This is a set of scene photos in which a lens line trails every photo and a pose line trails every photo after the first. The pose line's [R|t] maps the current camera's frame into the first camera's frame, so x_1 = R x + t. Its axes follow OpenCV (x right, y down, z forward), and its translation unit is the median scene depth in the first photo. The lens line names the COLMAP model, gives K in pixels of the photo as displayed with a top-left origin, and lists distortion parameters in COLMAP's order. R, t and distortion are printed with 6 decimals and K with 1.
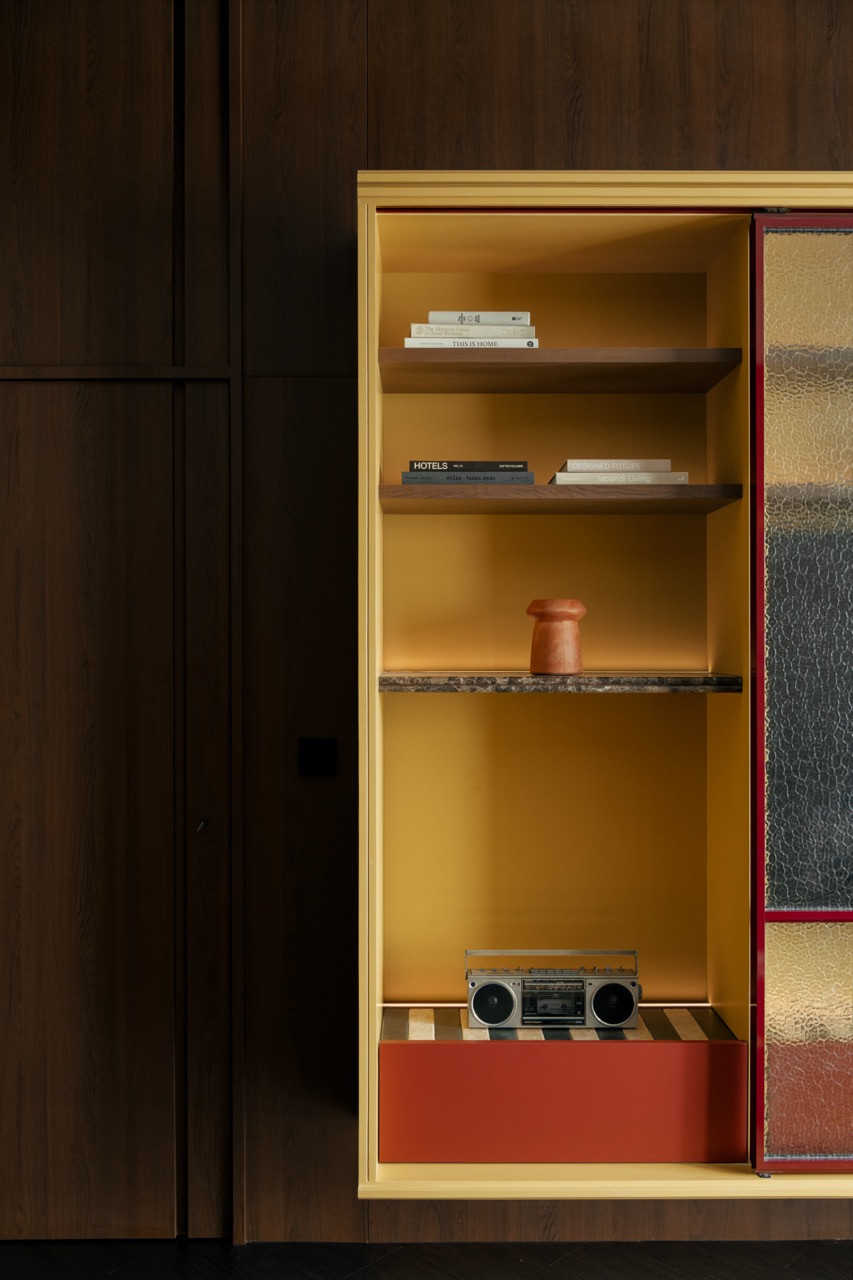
lens RADIAL K [[1143.2, 0, 426.9], [0, 1143.2, 667.6], [0, 0, 1]] dist [0.003689, -0.014780]
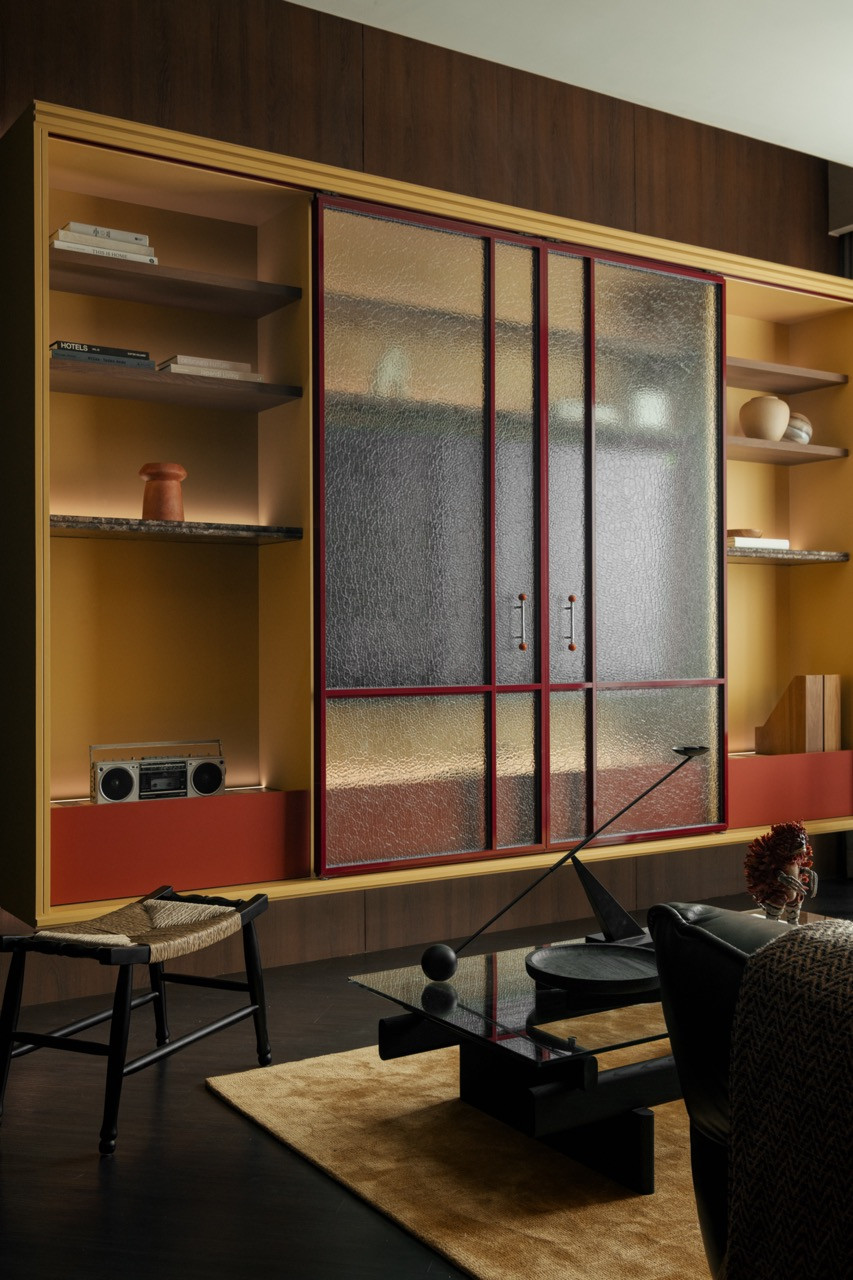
lens RADIAL K [[1277.3, 0, 425.9], [0, 1277.3, 655.7], [0, 0, 1]] dist [0.026391, -0.032539]
pose [[0.847178, -0.009162, 0.531231, -0.414102], [0.007196, 0.999957, 0.005771, 0.153399], [-0.531261, -0.001066, 0.847208, -0.381145]]
